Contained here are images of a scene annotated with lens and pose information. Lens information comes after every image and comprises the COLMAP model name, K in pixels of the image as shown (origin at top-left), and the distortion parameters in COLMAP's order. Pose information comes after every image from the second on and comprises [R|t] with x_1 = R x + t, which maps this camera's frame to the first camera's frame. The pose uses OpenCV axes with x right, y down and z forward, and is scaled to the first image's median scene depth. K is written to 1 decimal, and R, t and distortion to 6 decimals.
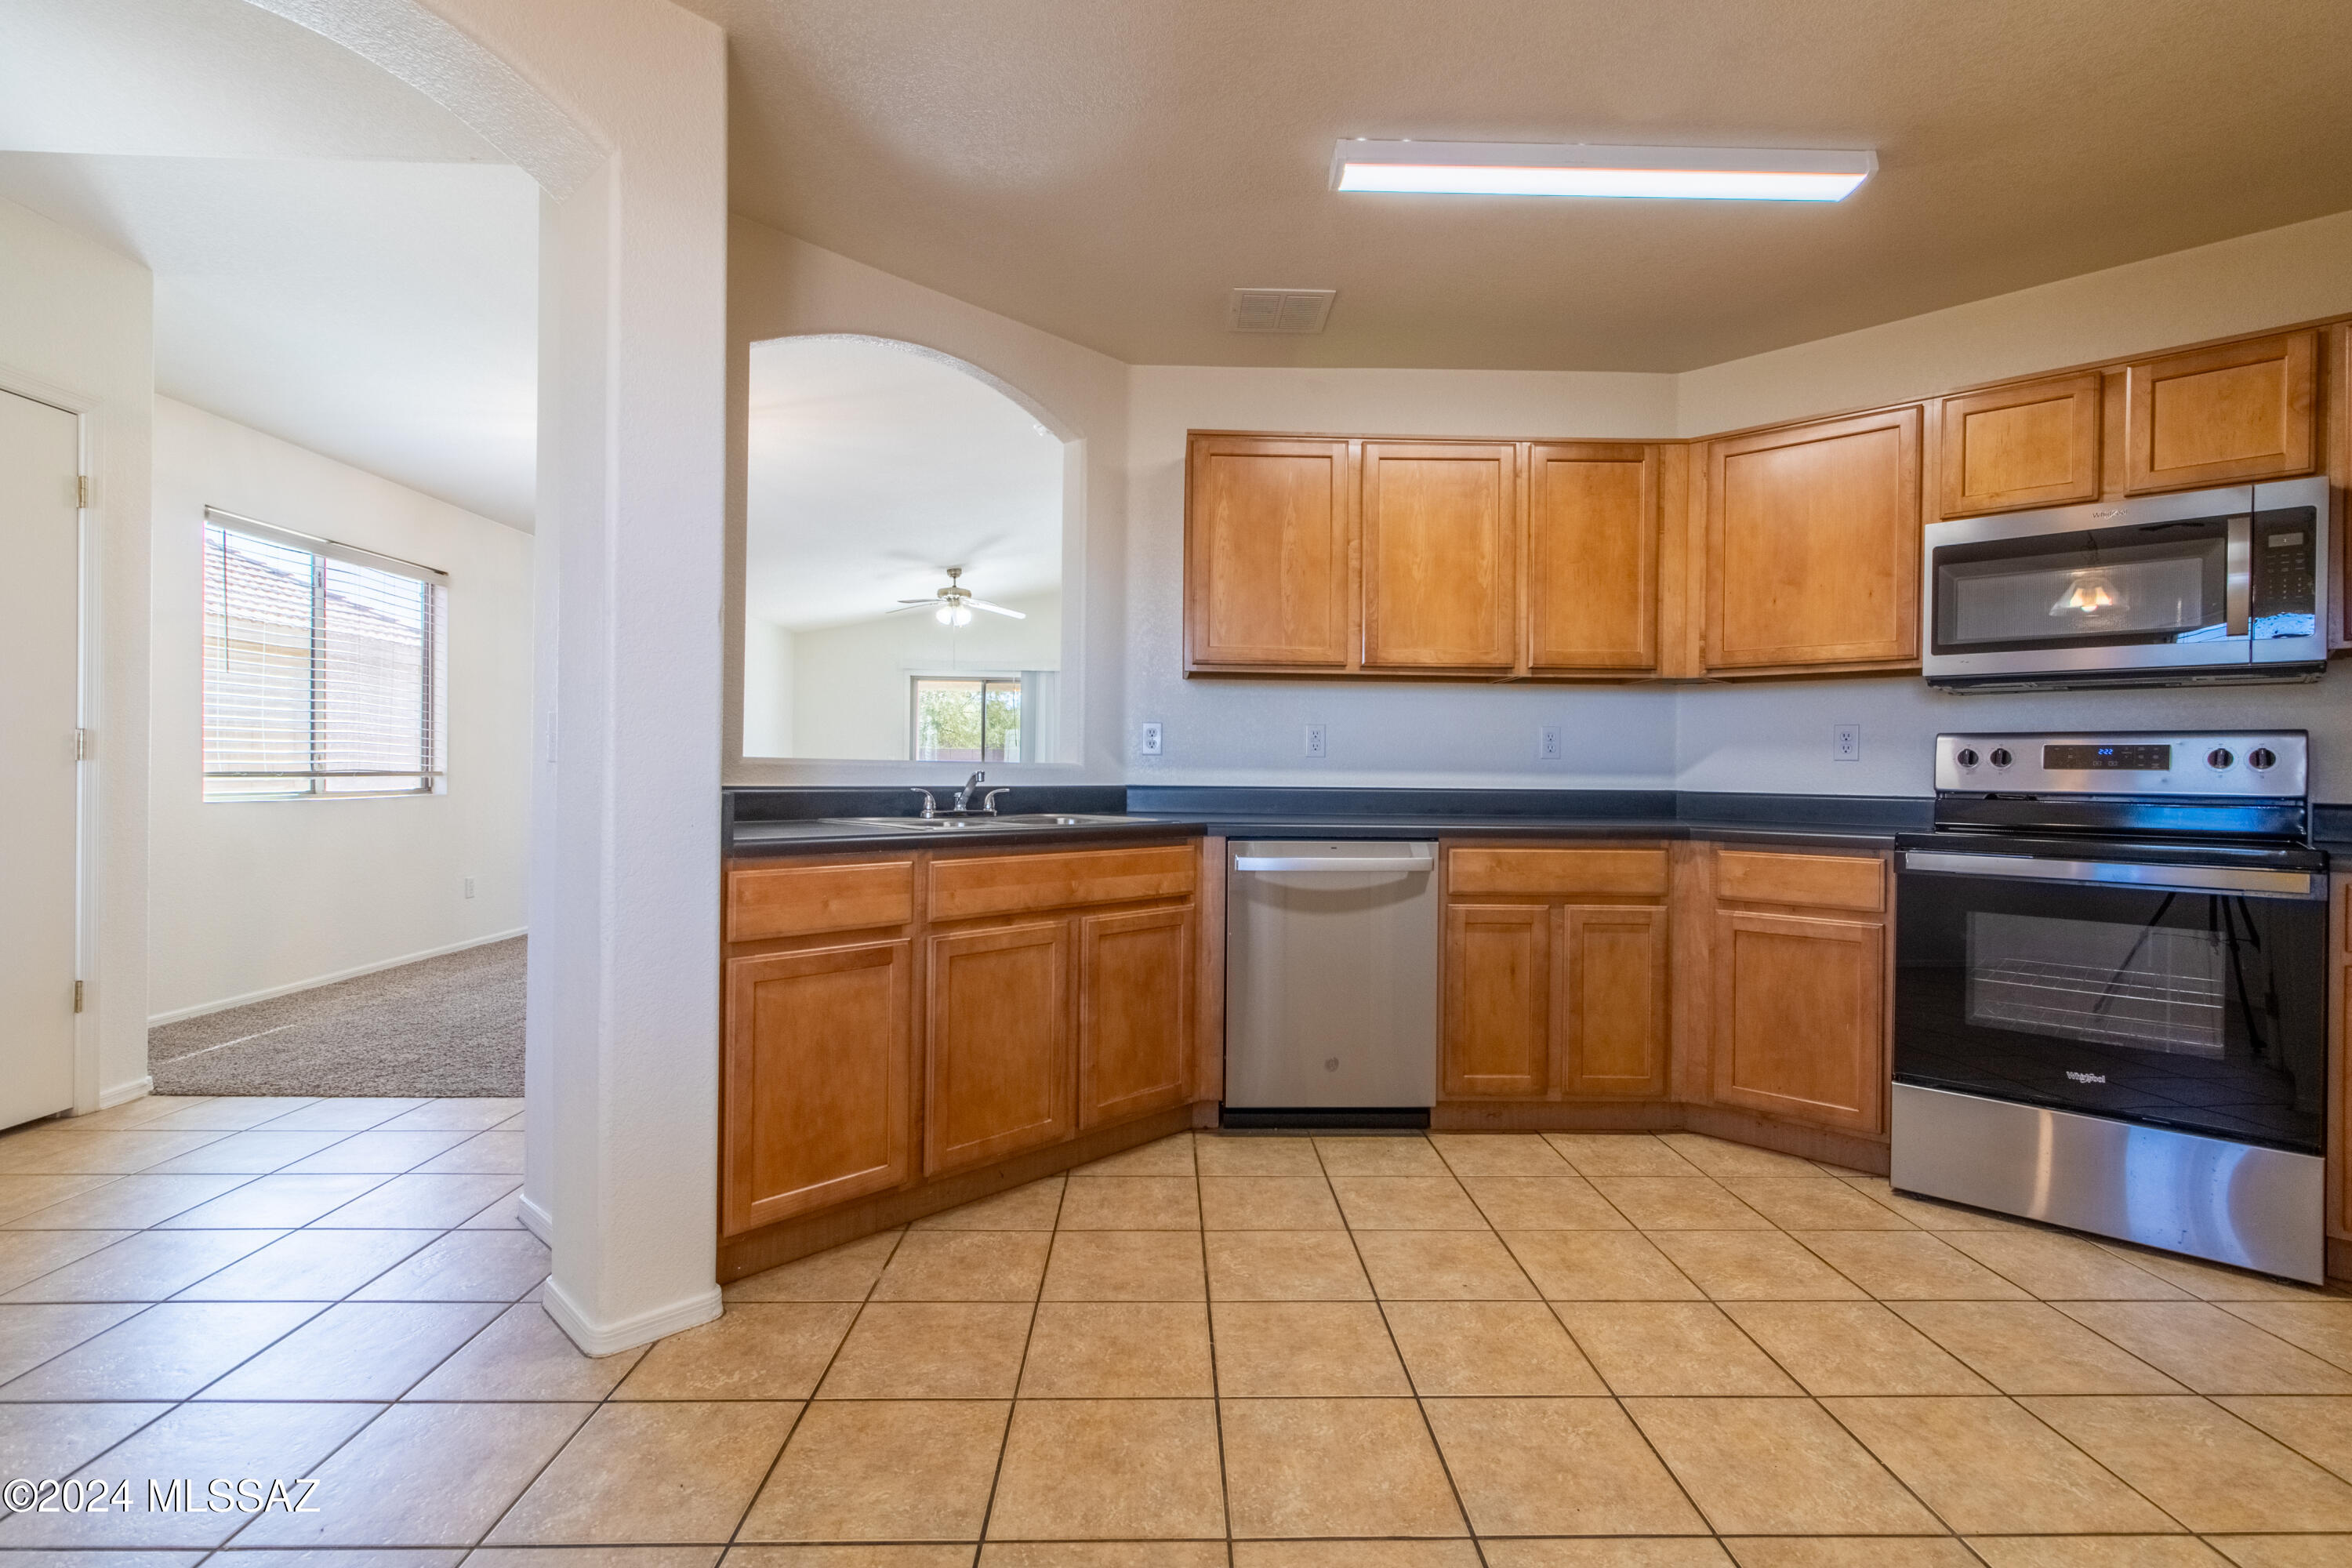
lens RADIAL K [[1103.6, 0, 1184.4], [0, 1103.6, 774.6], [0, 0, 1]] dist [0.003782, 0.000474]
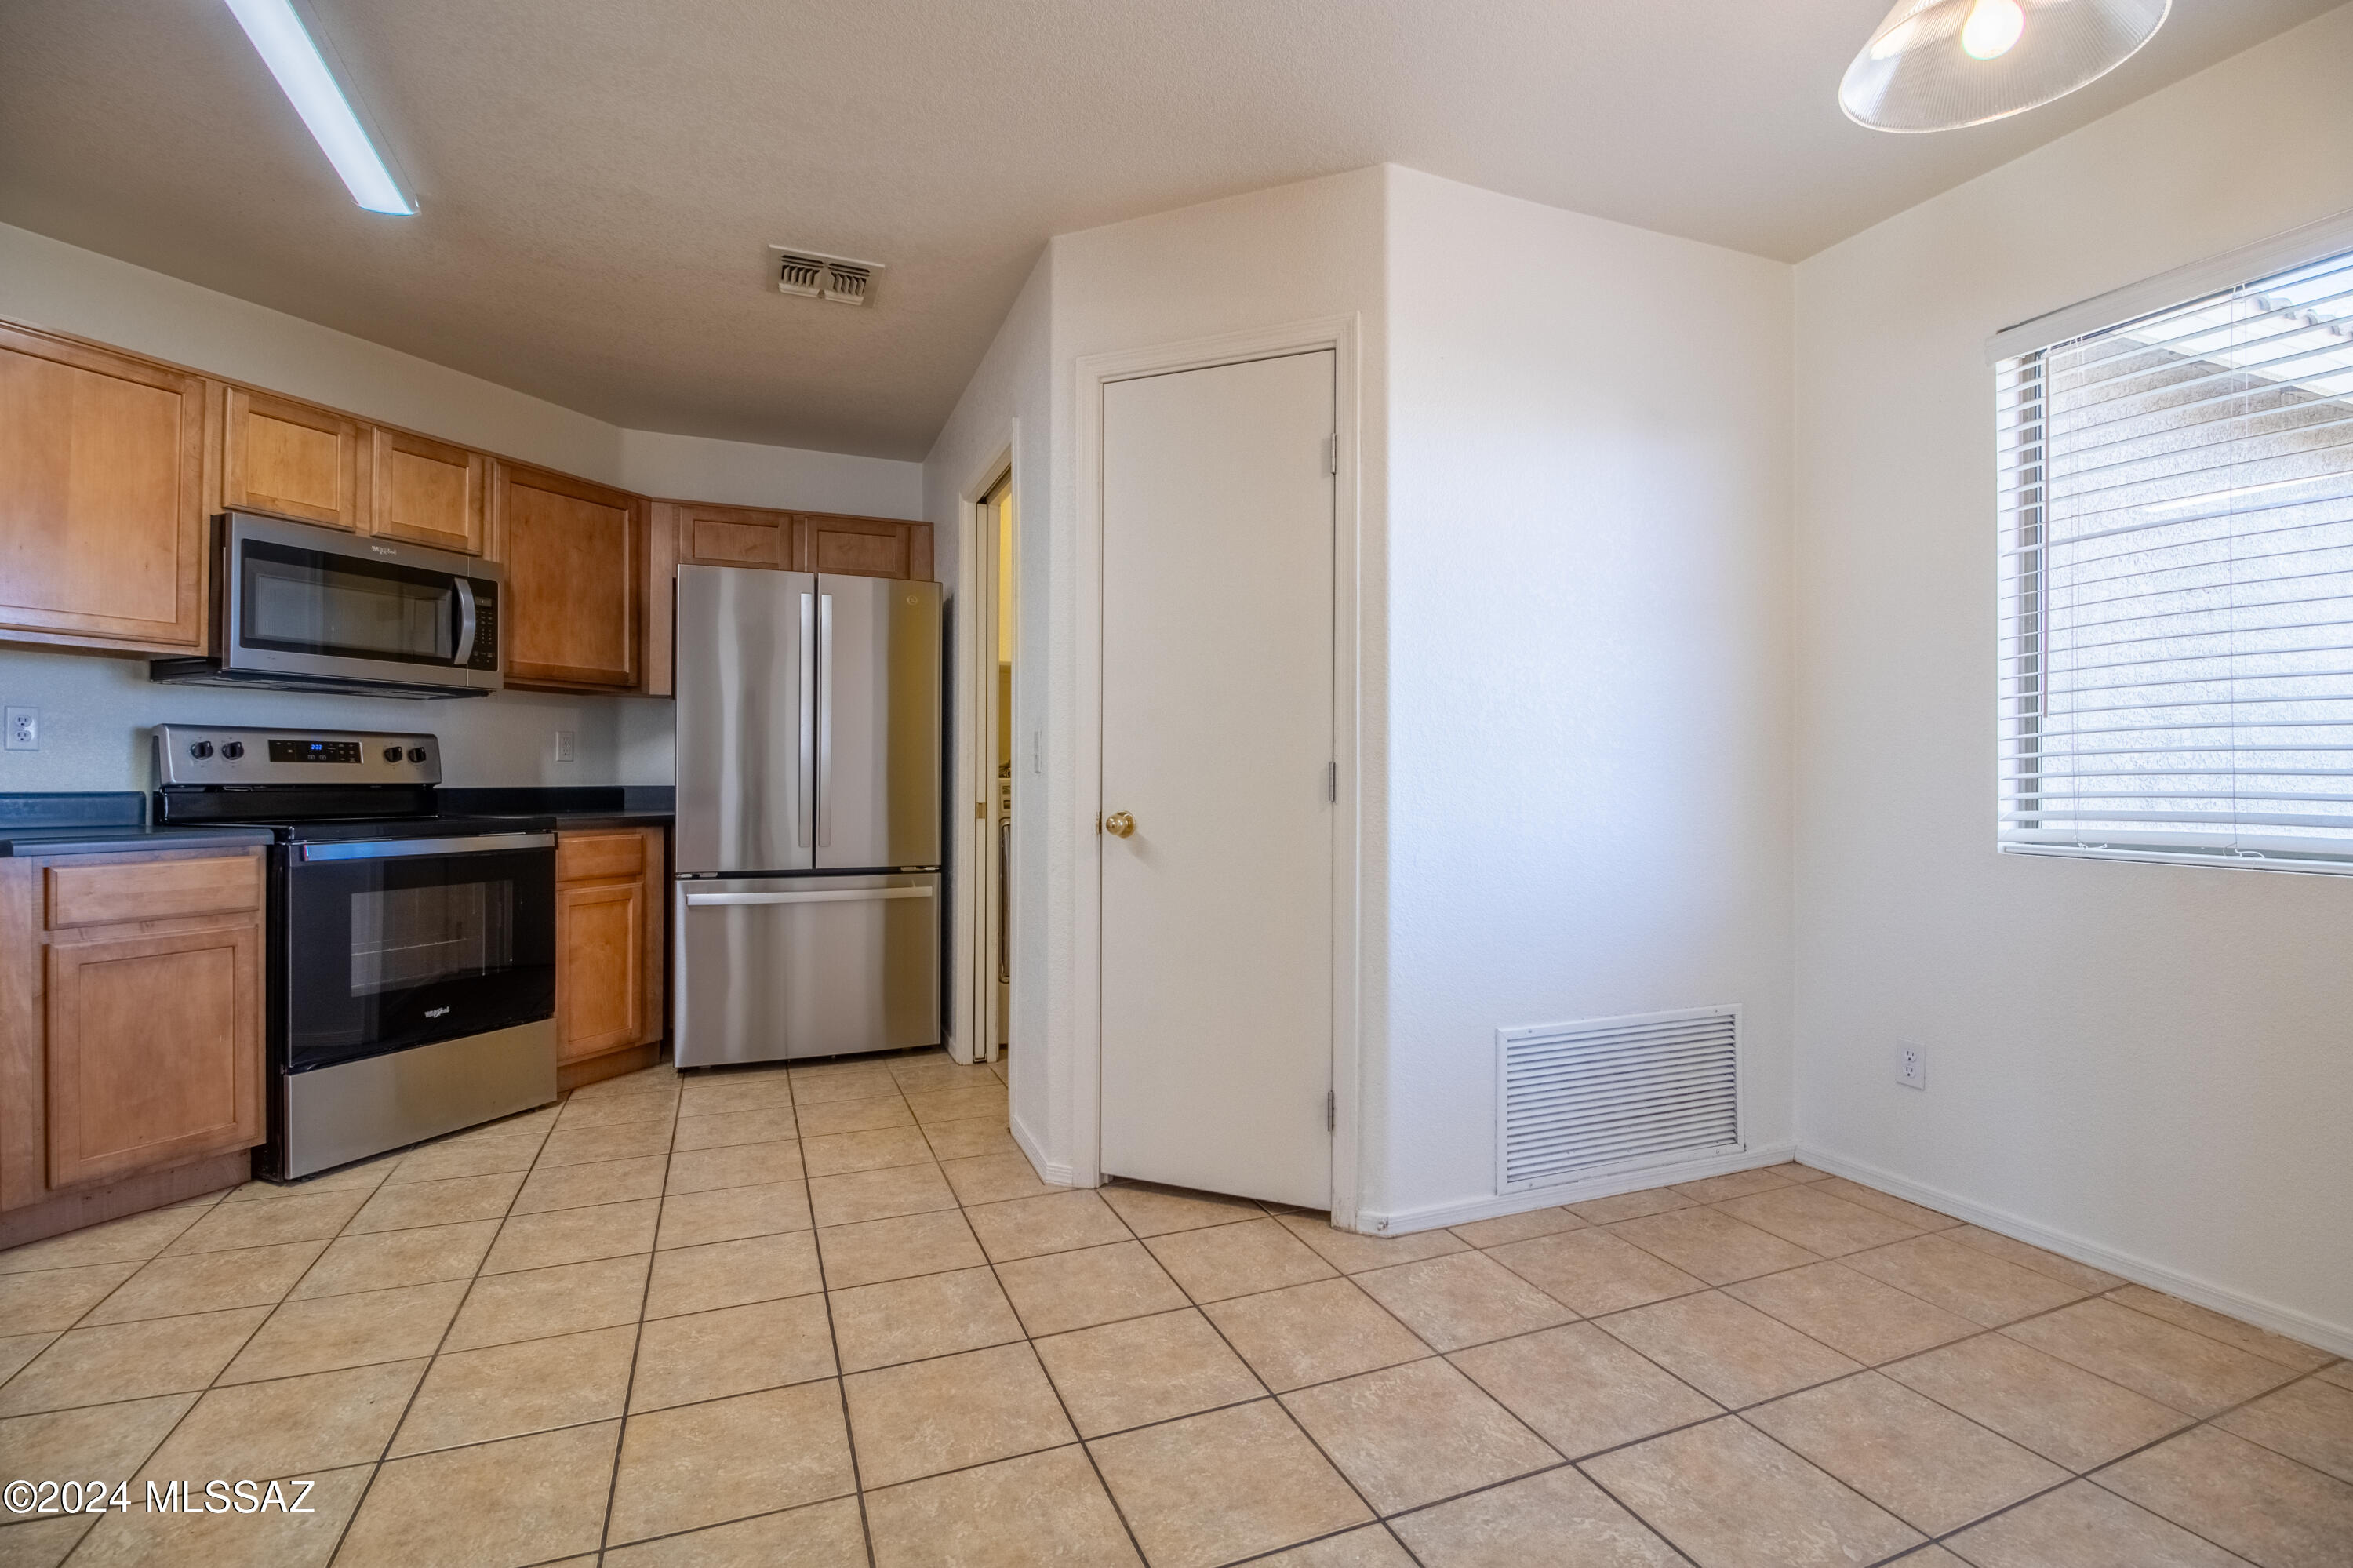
lens RADIAL K [[1104.2, 0, 1186.4], [0, 1104.2, 778.1], [0, 0, 1]] dist [0.003782, 0.000474]
pose [[-0.352129, -0.014471, 0.935840, -0.590945], [-0.004802, 0.999895, 0.013655, -0.008993], [-0.935939, 0.000314, -0.352162, 0.601673]]
